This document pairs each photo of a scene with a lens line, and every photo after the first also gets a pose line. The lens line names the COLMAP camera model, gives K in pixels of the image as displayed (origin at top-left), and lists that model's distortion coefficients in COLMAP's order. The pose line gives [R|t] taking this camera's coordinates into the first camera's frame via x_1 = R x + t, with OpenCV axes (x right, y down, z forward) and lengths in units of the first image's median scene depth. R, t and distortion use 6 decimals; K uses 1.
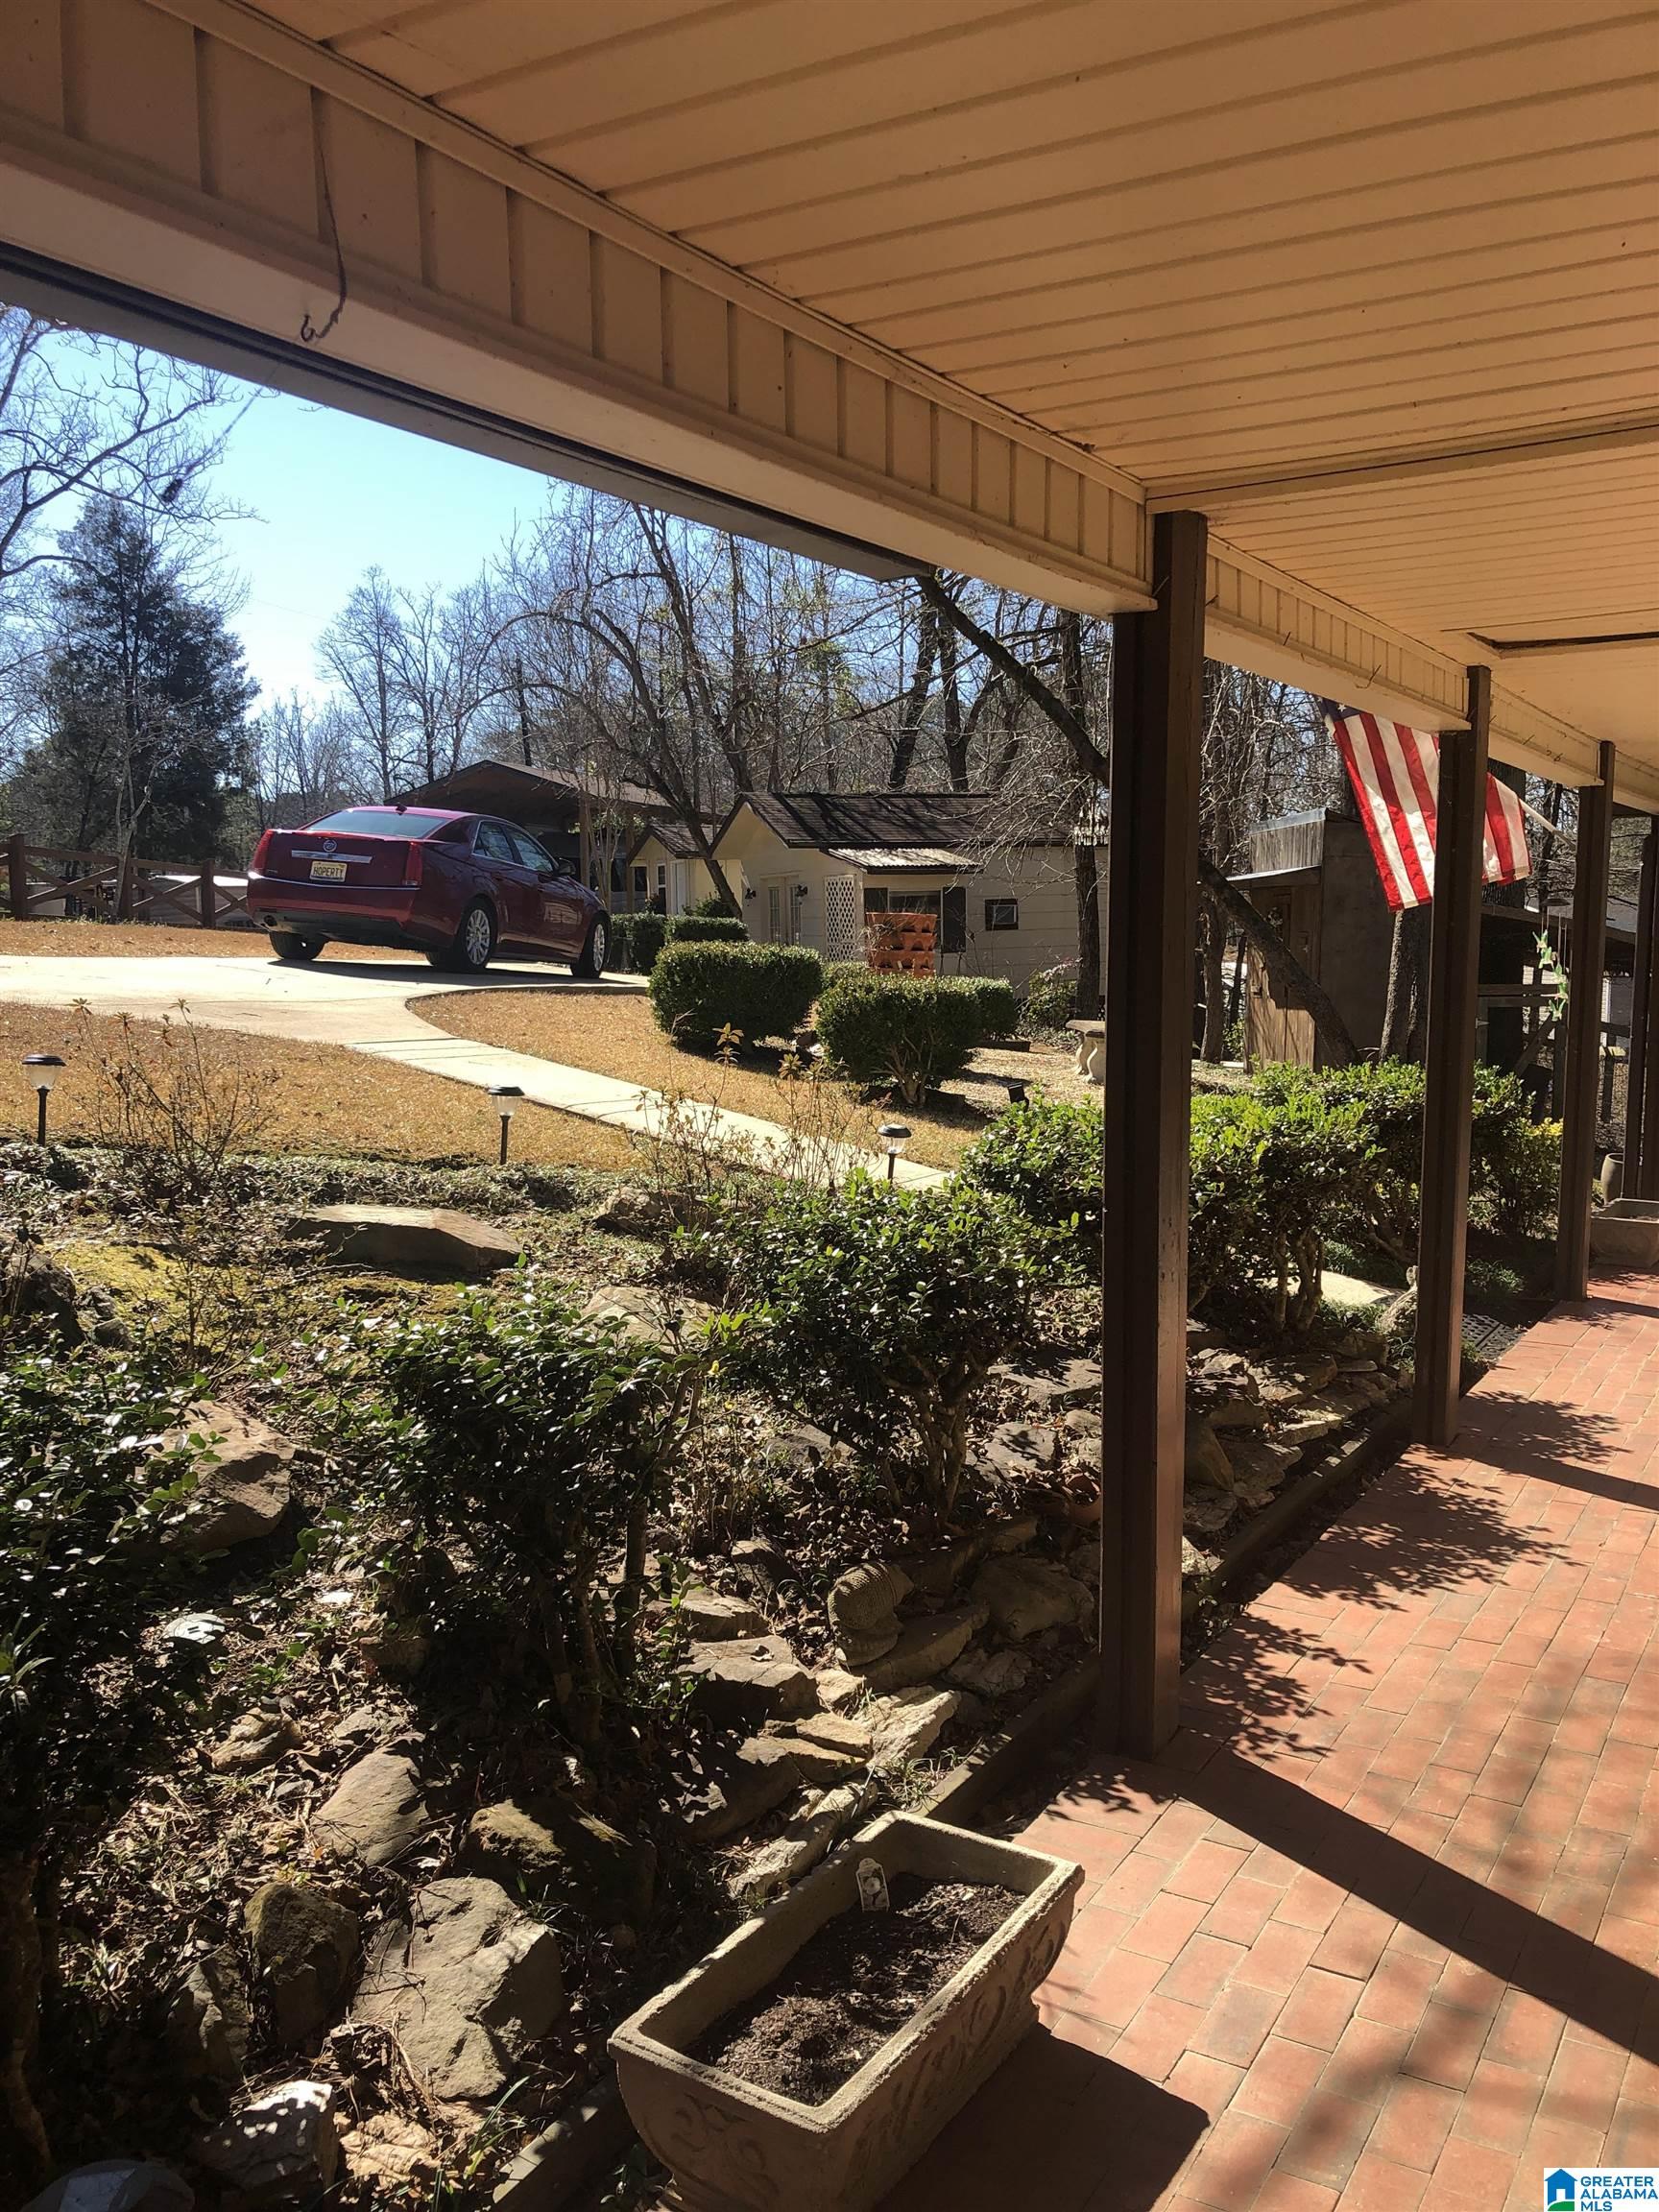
lens RADIAL K [[1781.9, 0, 826.7], [0, 1781.9, 1117.8], [0, 0, 1]] dist [0.059145, -0.078879]
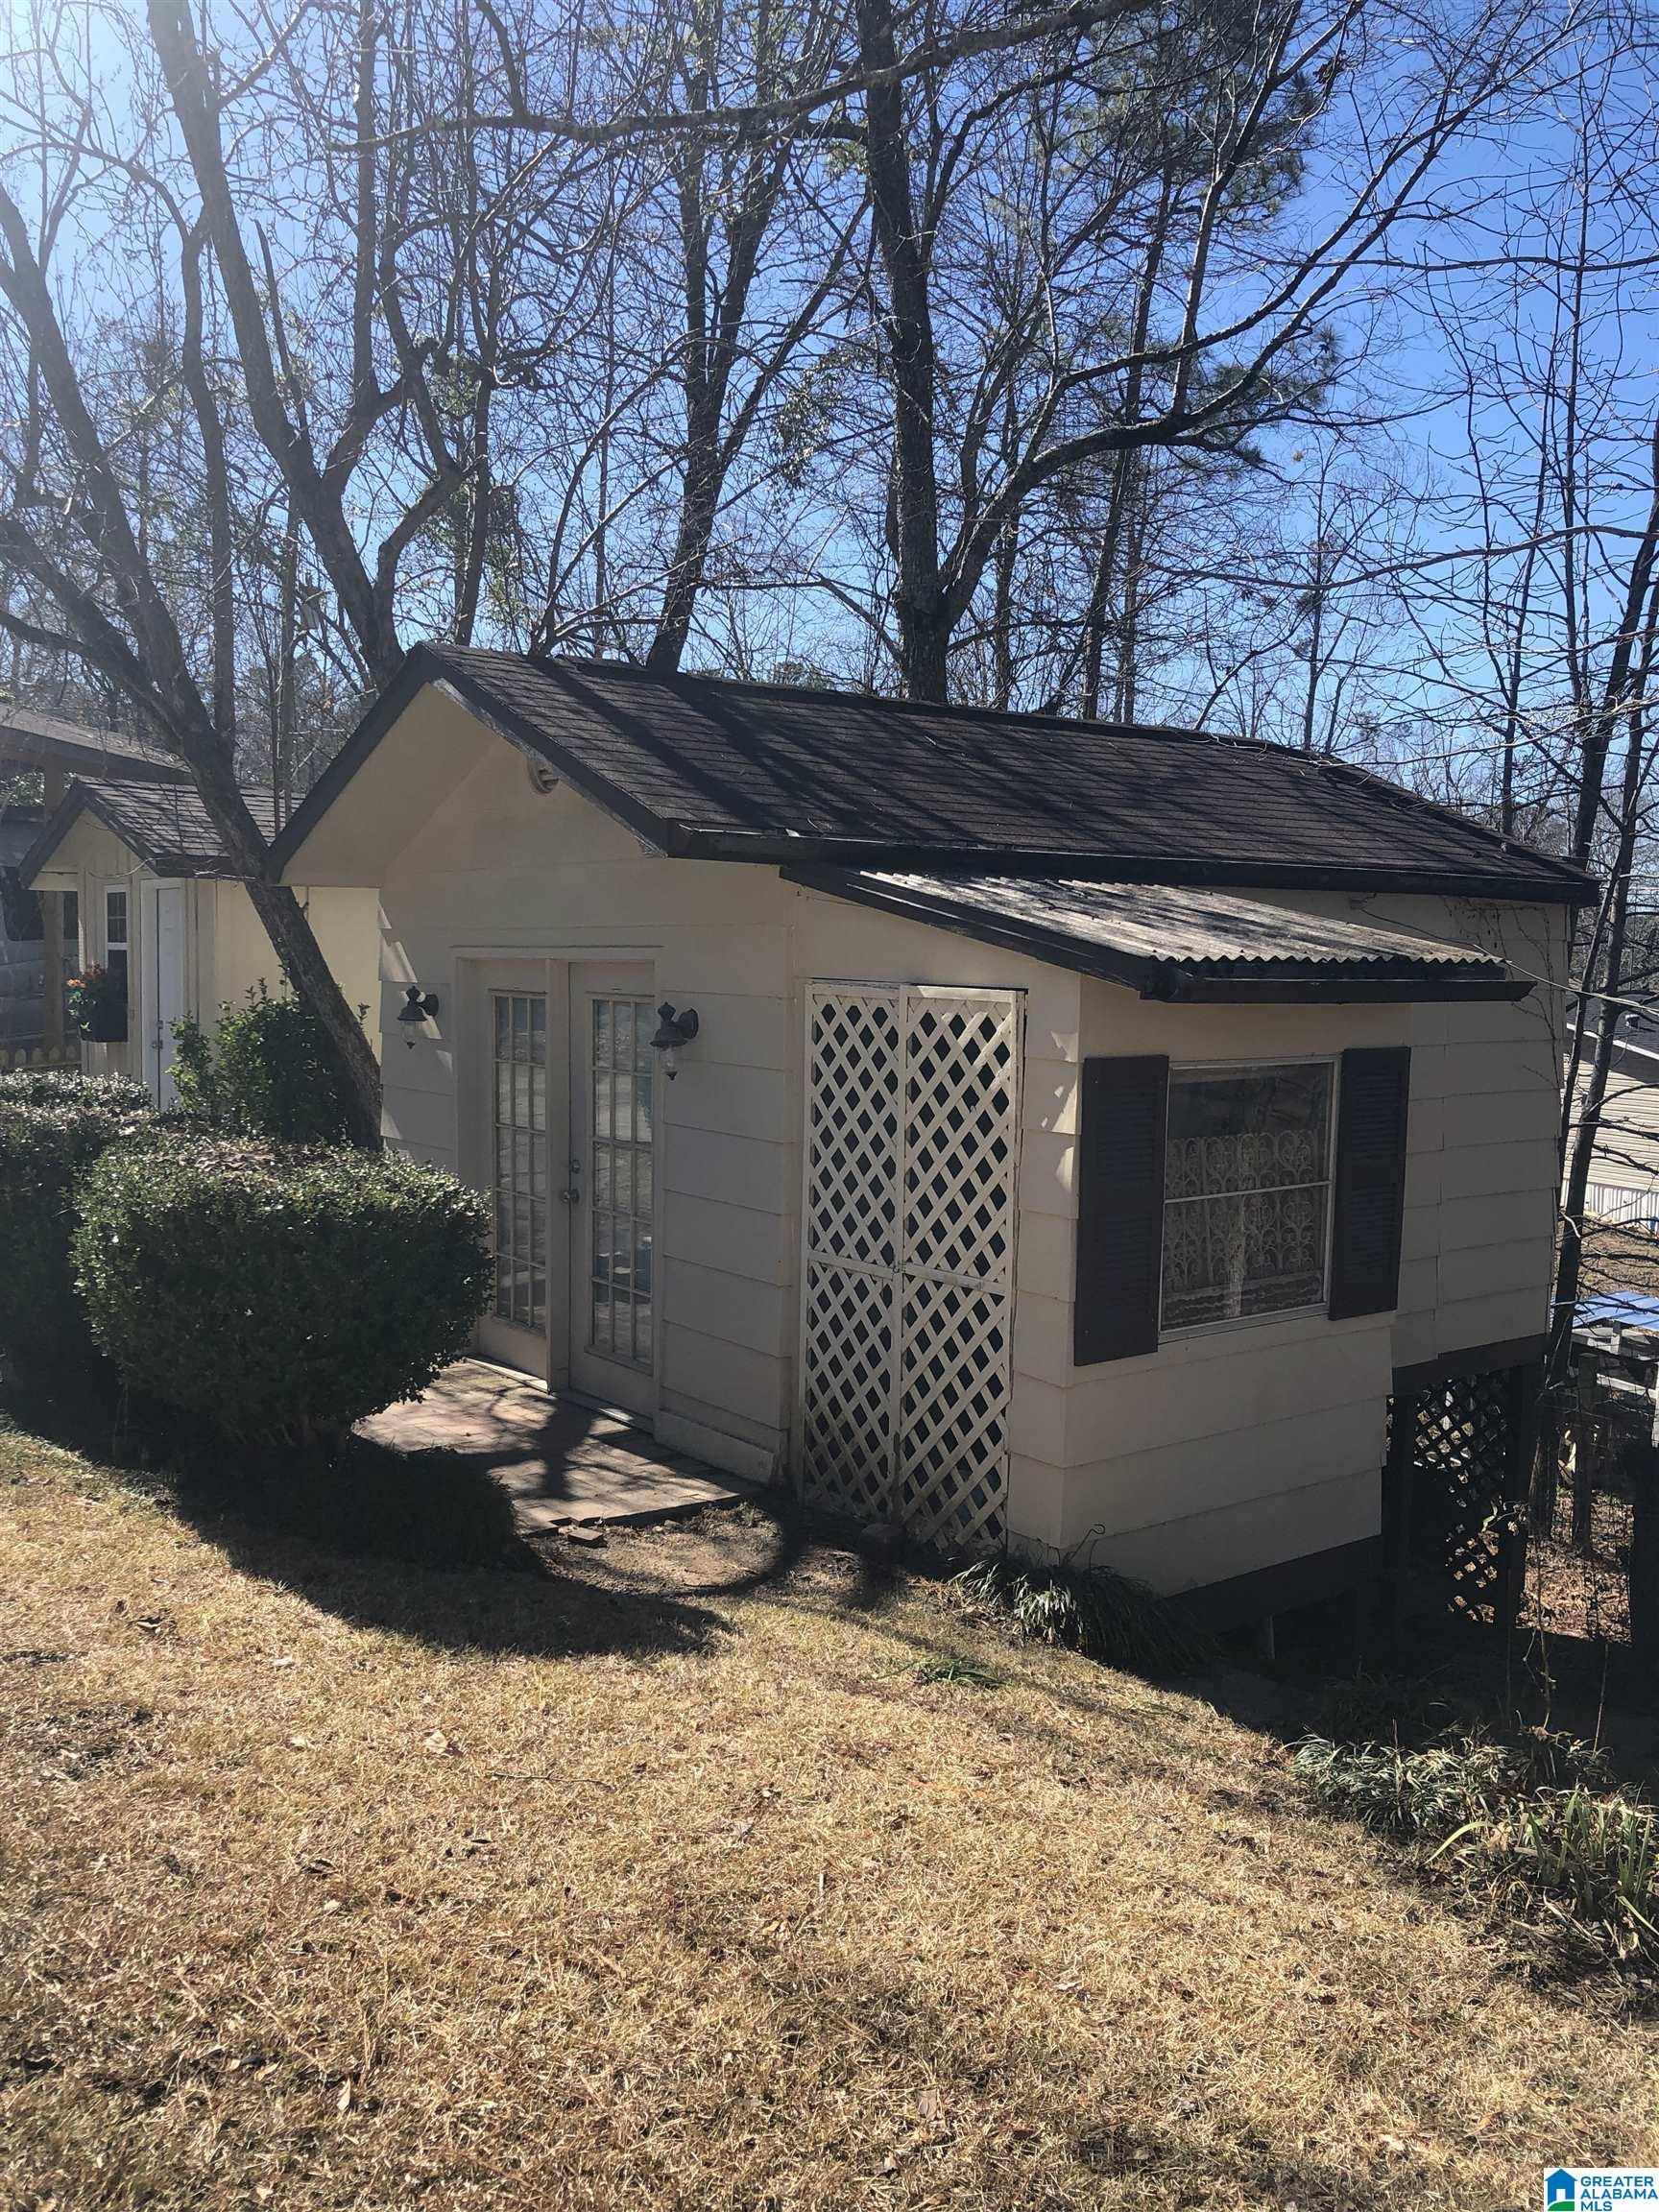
lens RADIAL K [[1781.9, 0, 826.7], [0, 1781.9, 1117.8], [0, 0, 1]] dist [0.059145, -0.078879]
pose [[0.961771, 0.015606, 0.273409, -0.055484], [-0.009075, 0.999643, -0.025136, -0.093183], [-0.273704, 0.021693, 0.961569, 0.645428]]
